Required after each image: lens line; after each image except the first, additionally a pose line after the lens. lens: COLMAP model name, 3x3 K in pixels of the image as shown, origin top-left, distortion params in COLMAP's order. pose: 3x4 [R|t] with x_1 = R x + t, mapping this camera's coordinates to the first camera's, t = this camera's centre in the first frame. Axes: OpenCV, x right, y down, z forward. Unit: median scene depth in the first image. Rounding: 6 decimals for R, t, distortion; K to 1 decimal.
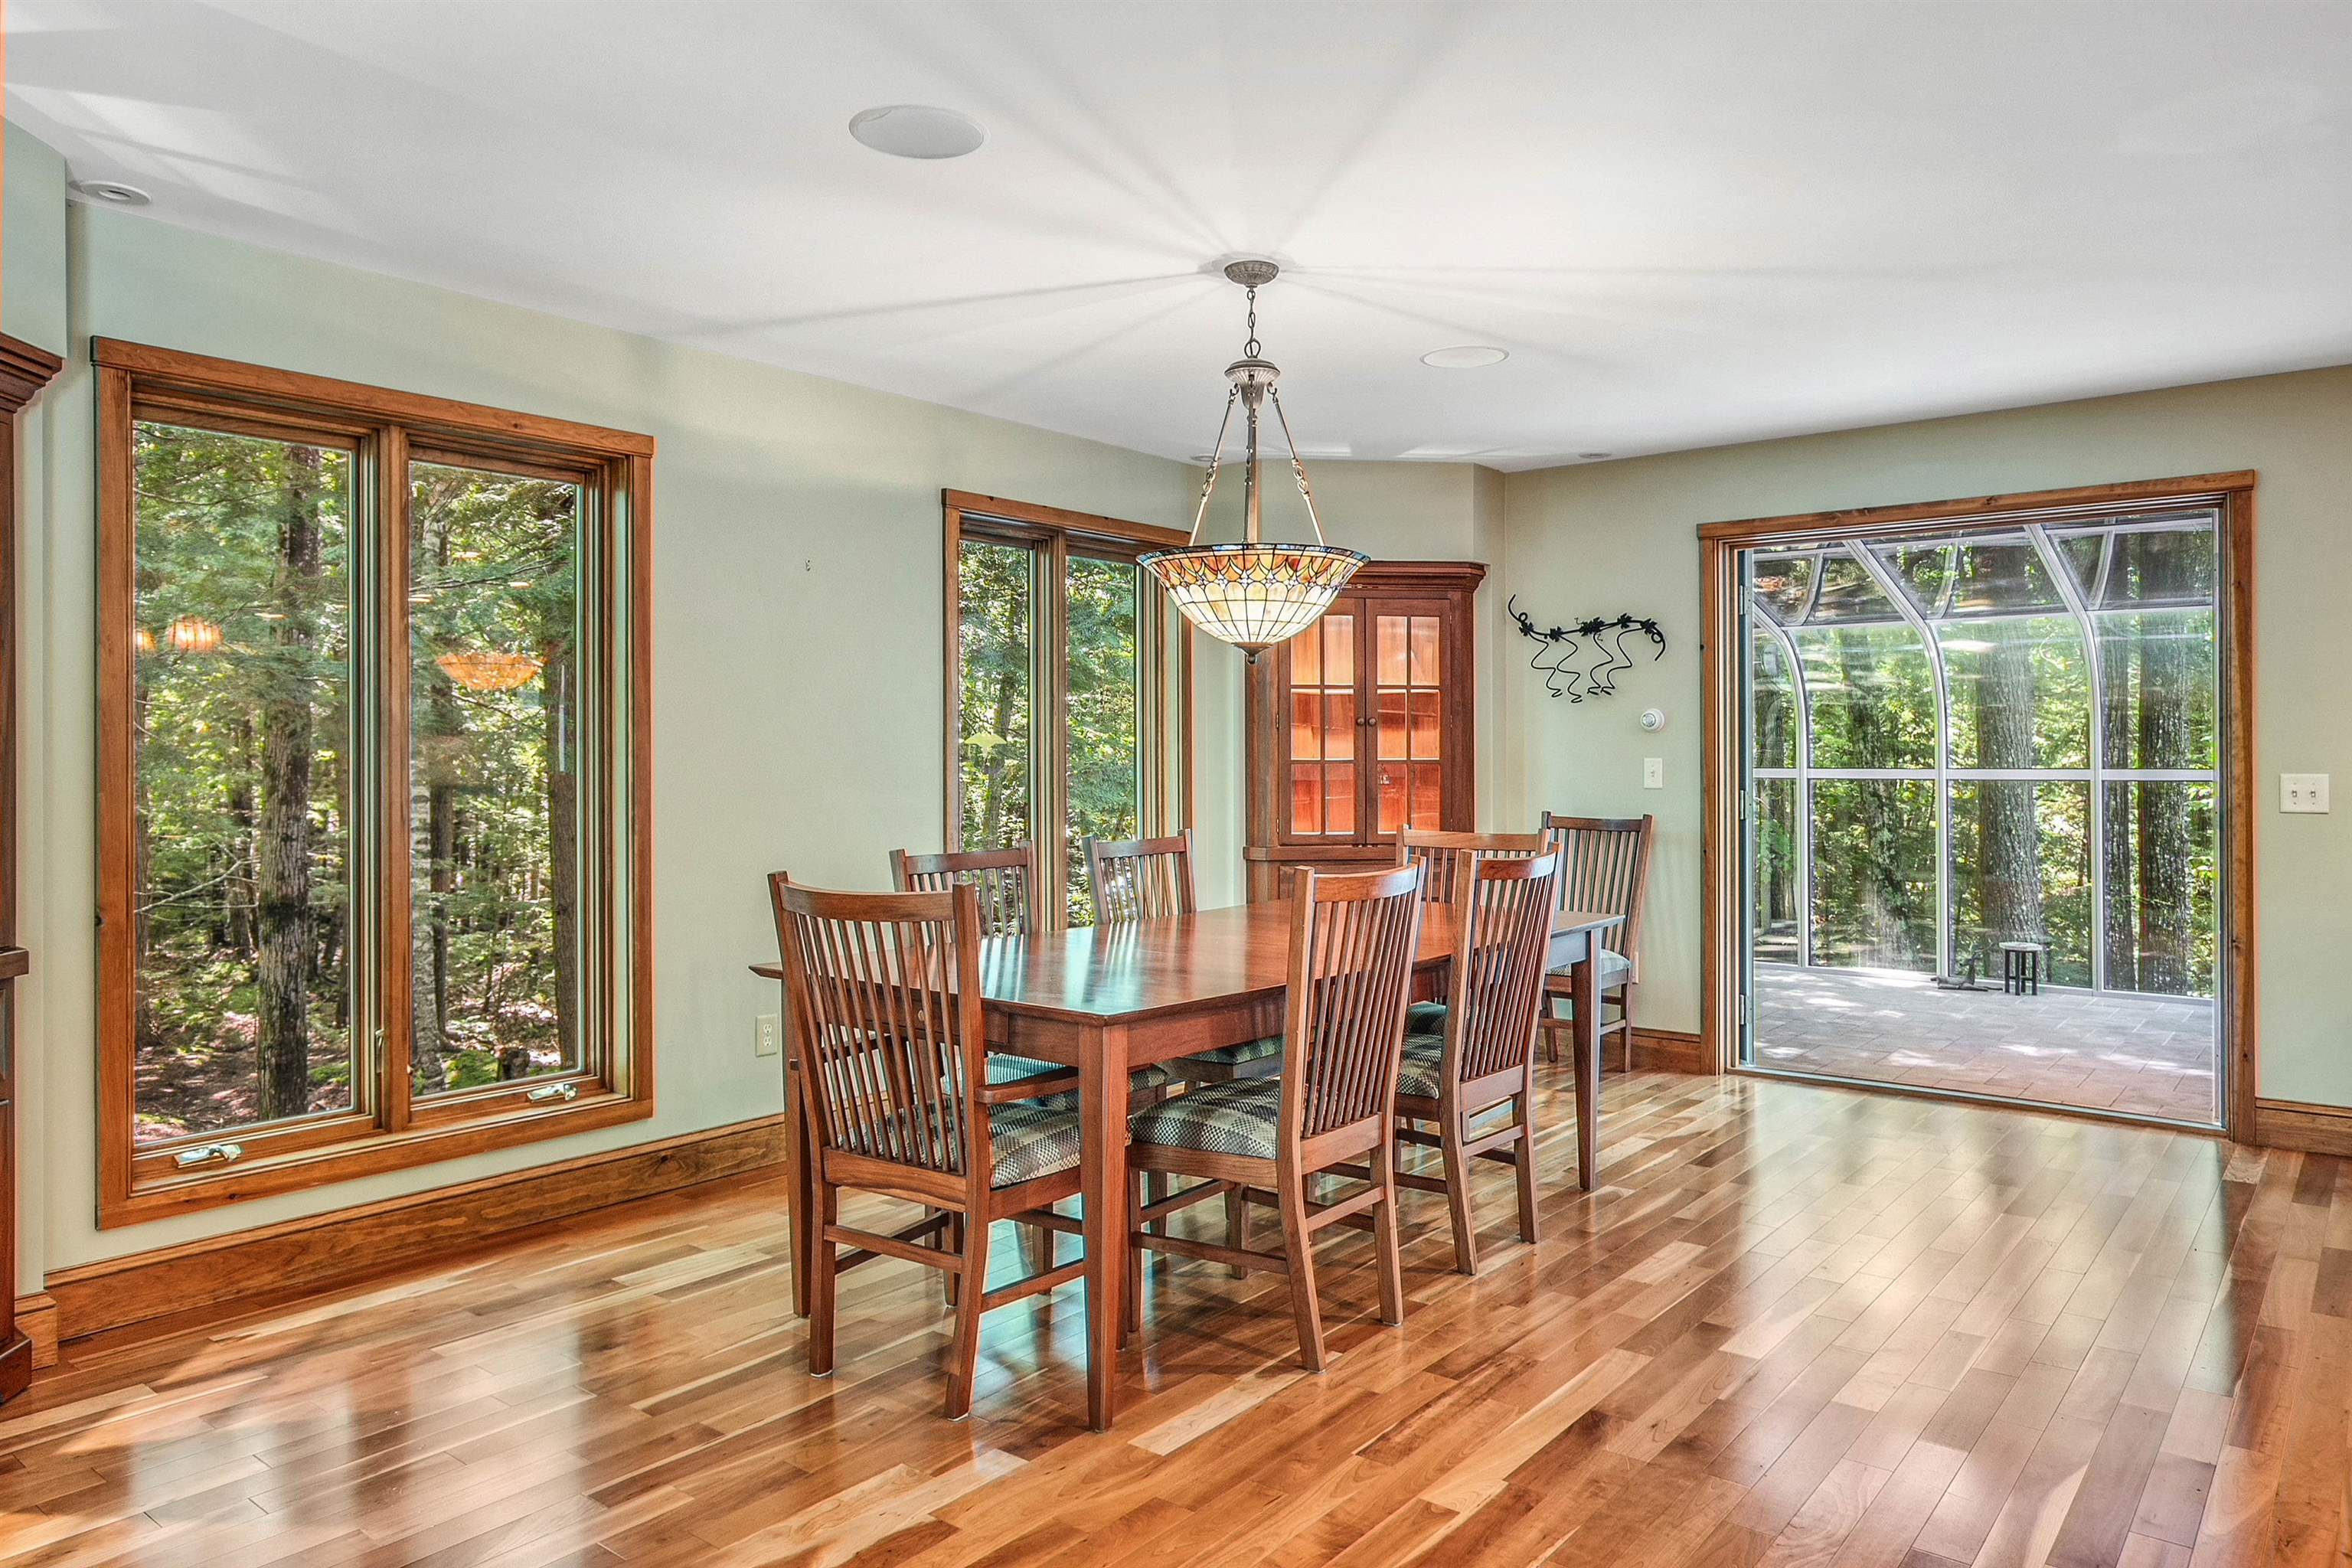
lens RADIAL K [[1581.9, 0, 1168.1], [0, 1581.9, 766.9], [0, 0, 1]] dist [0.000473, -0.000258]
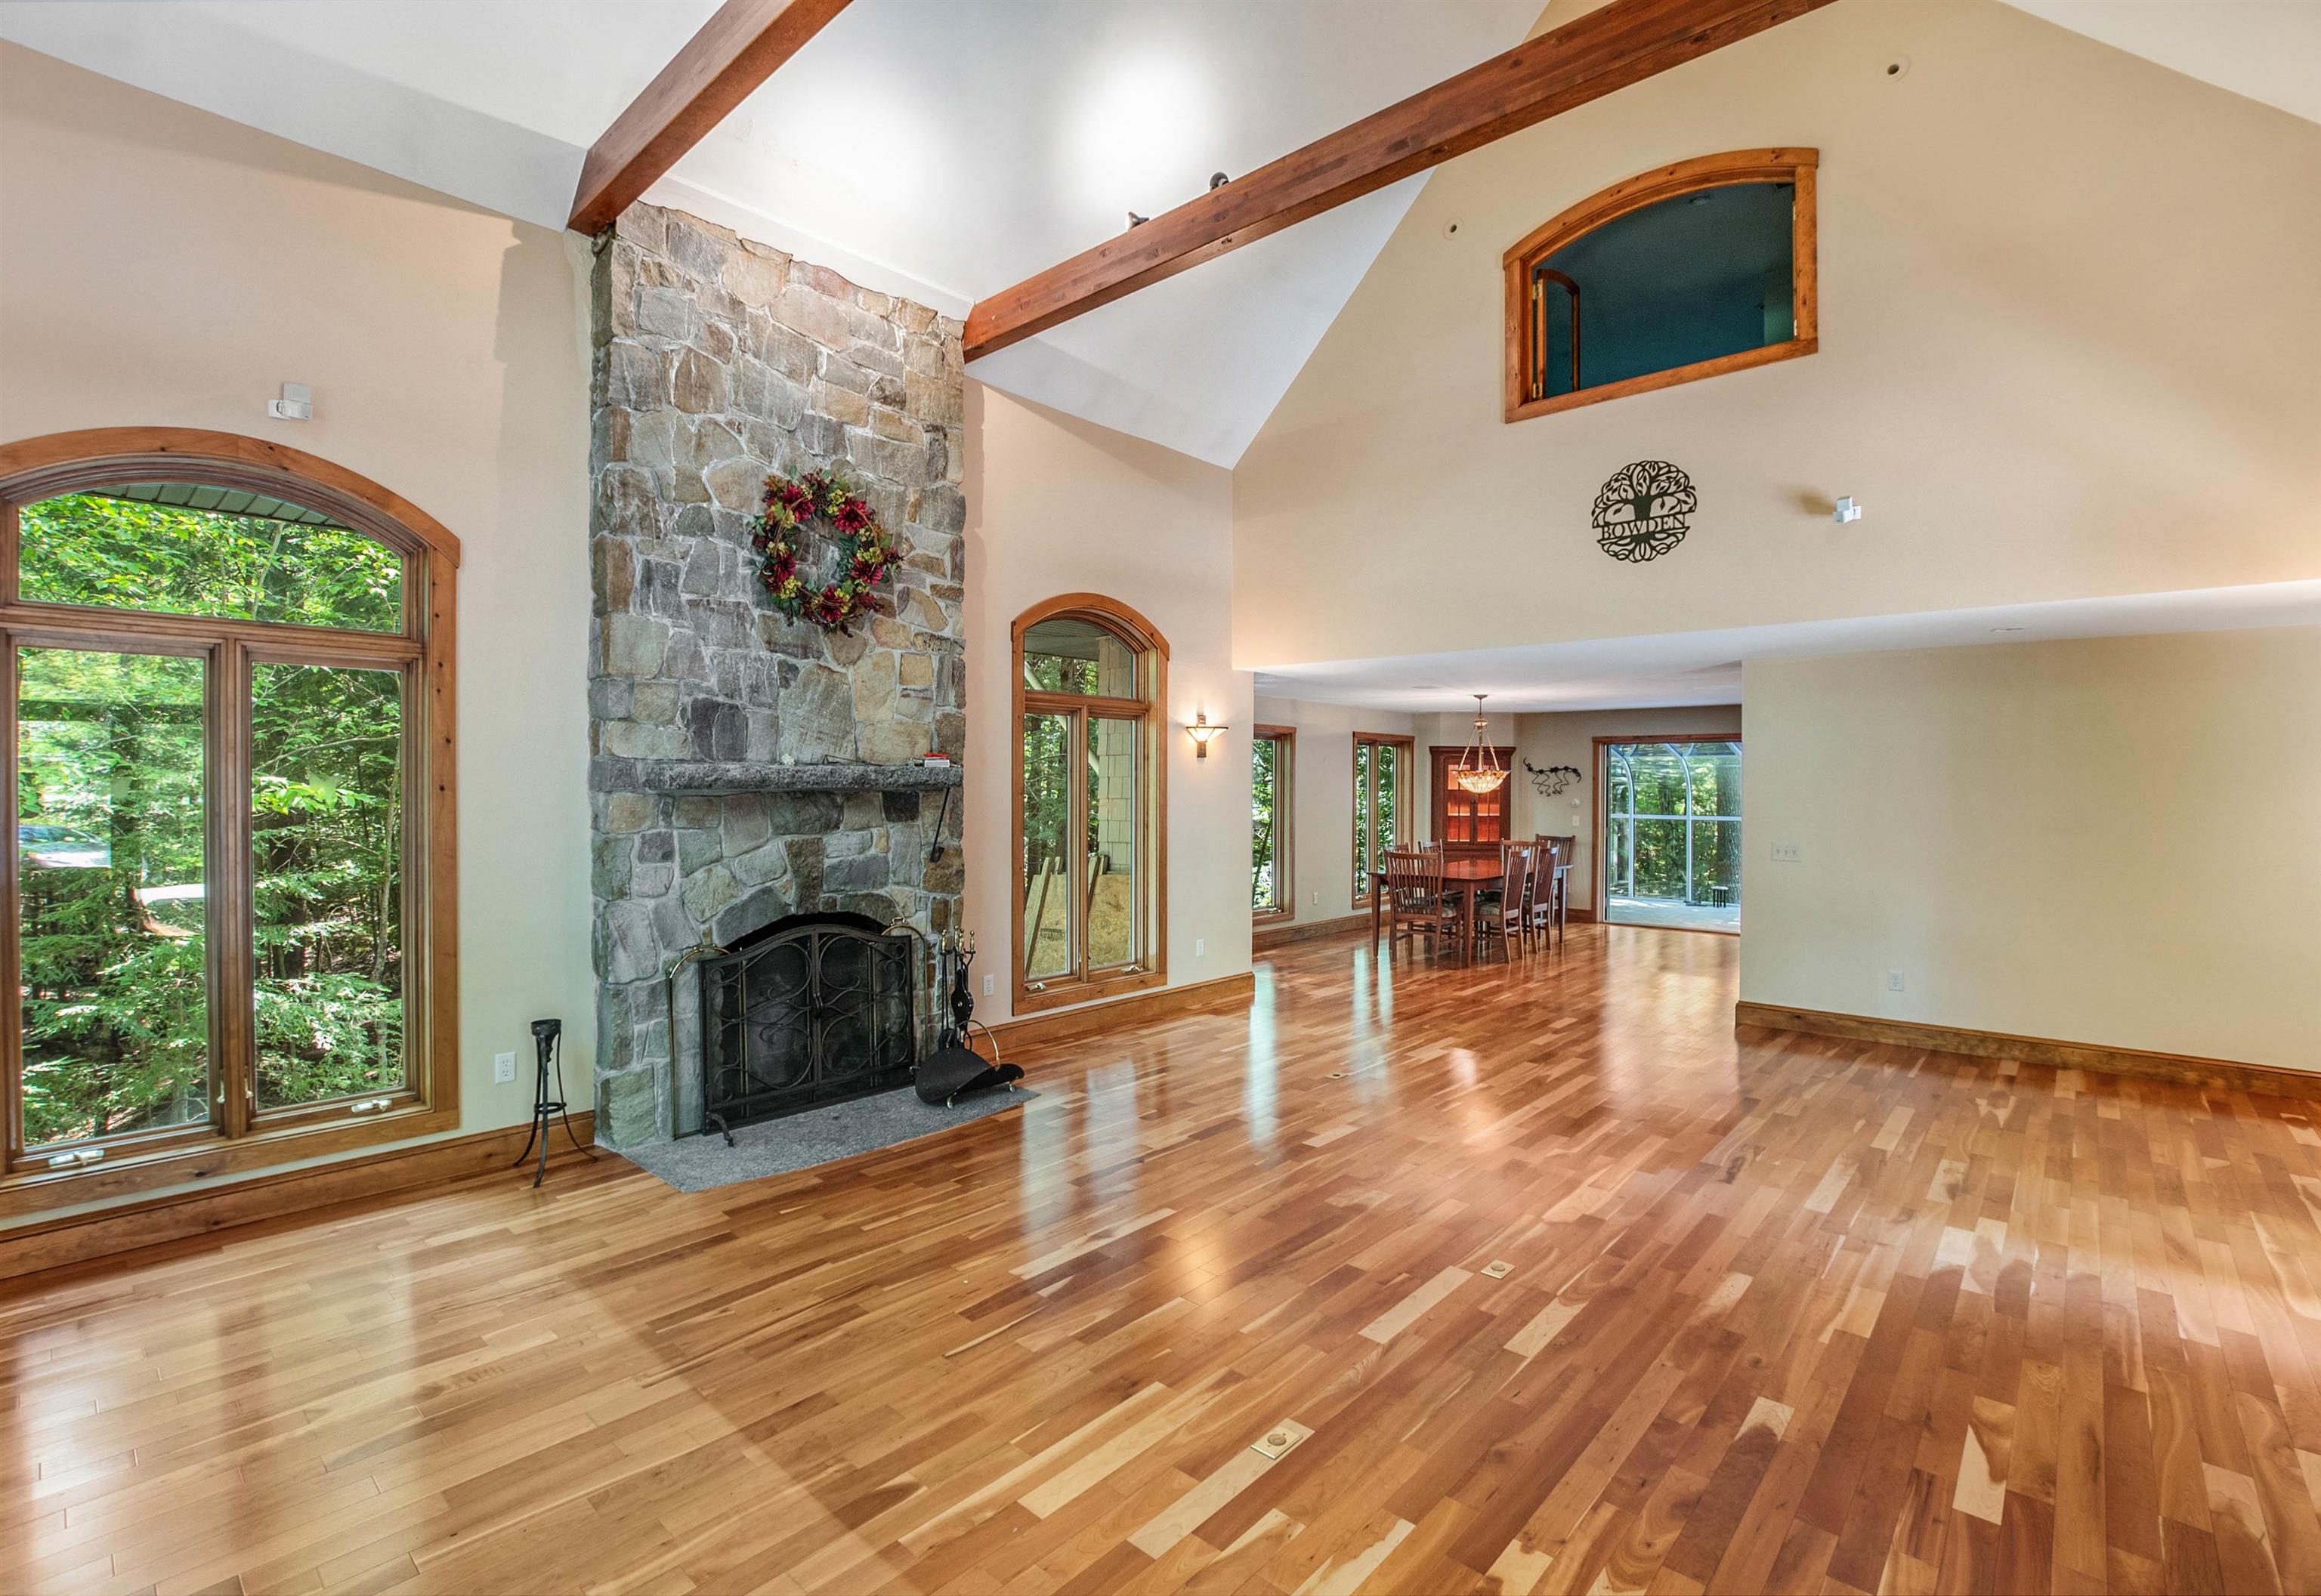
lens RADIAL K [[1053.6, 0, 1155.4], [0, 1053.6, 793.8], [0, 0, 1]] dist [-0.032908, 0.000995]
pose [[0.998258, 0.010205, -0.058114, -0.342444], [-0.010107, 0.999947, 0.001980, -0.042073], [0.058131, -0.001389, 0.998308, -0.937216]]
